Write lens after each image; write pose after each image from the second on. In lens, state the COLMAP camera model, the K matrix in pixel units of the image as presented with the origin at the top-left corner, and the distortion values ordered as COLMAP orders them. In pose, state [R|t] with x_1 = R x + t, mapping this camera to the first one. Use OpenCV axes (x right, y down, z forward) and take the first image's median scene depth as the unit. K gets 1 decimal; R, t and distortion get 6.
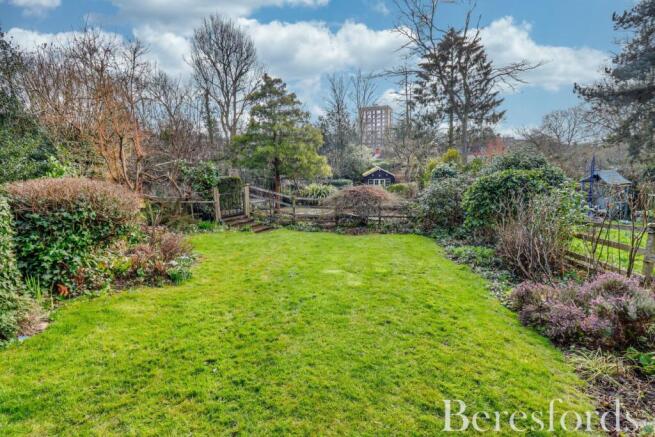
lens RADIAL K [[306.3, 0, 333.6], [0, 306.3, 214.6], [0, 0, 1]] dist [-0.000958, -0.011867]
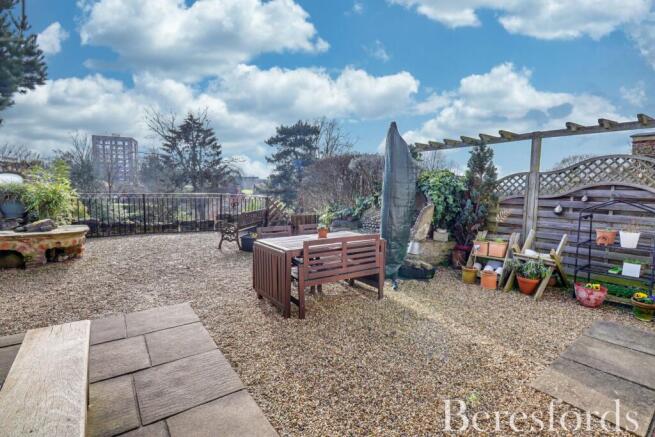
lens RADIAL K [[306.3, 0, 329.2], [0, 306.3, 211.8], [0, 0, 1]] dist [-0.000958, -0.011867]
pose [[0.735668, -0.016203, 0.677148, -0.491206], [0.093428, 0.992586, -0.077751, -0.189587], [-0.670867, 0.120464, 0.731728, -2.048313]]
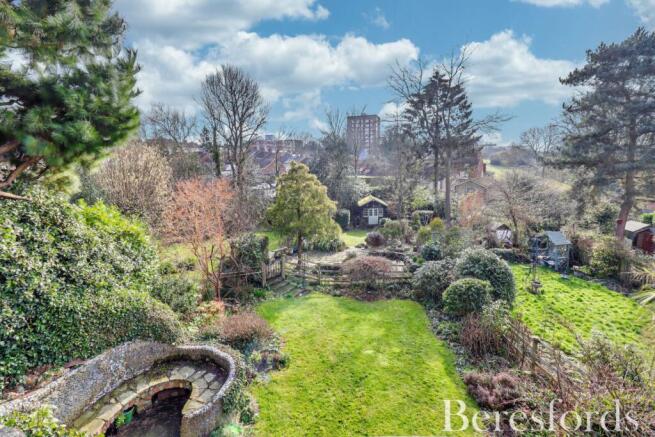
lens RADIAL K [[306.3, 0, 335.2], [0, 306.3, 215.2], [0, 0, 1]] dist [-0.000958, -0.011867]
pose [[0.998978, -0.004137, 0.045012, -0.223404], [0.004447, 0.999967, -0.006791, -0.482142], [-0.044982, 0.006984, 0.998963, -0.607051]]
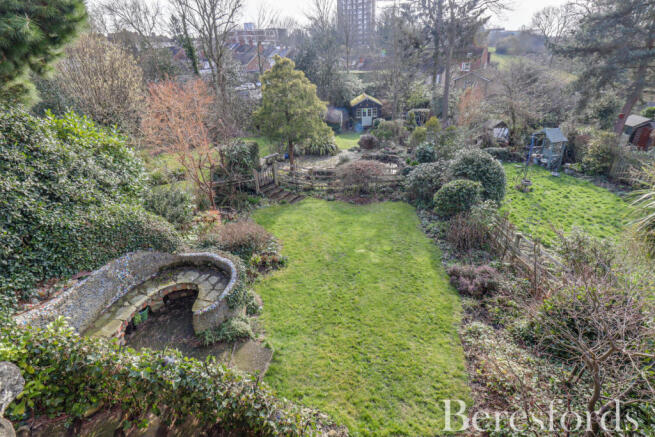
lens RADIAL K [[306.3, 0, 334.2], [0, 306.3, 213.5], [0, 0, 1]] dist [-0.000958, -0.011867]
pose [[0.997189, -0.052796, 0.053163, -0.211490], [0.034750, 0.954517, 0.296124, -0.488683], [-0.066379, -0.293444, 0.953669, -0.577092]]
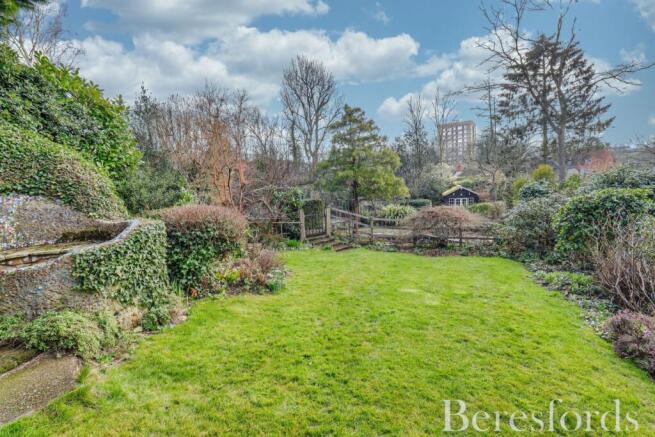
lens RADIAL K [[306.3, 0, 332.5], [0, 306.3, 214.0], [0, 0, 1]] dist [-0.000958, -0.011867]
pose [[0.968350, -0.004473, -0.249558, 0.001012], [-0.012208, 0.997794, -0.065255, -0.002224], [0.249299, 0.066236, 0.966159, -0.075603]]
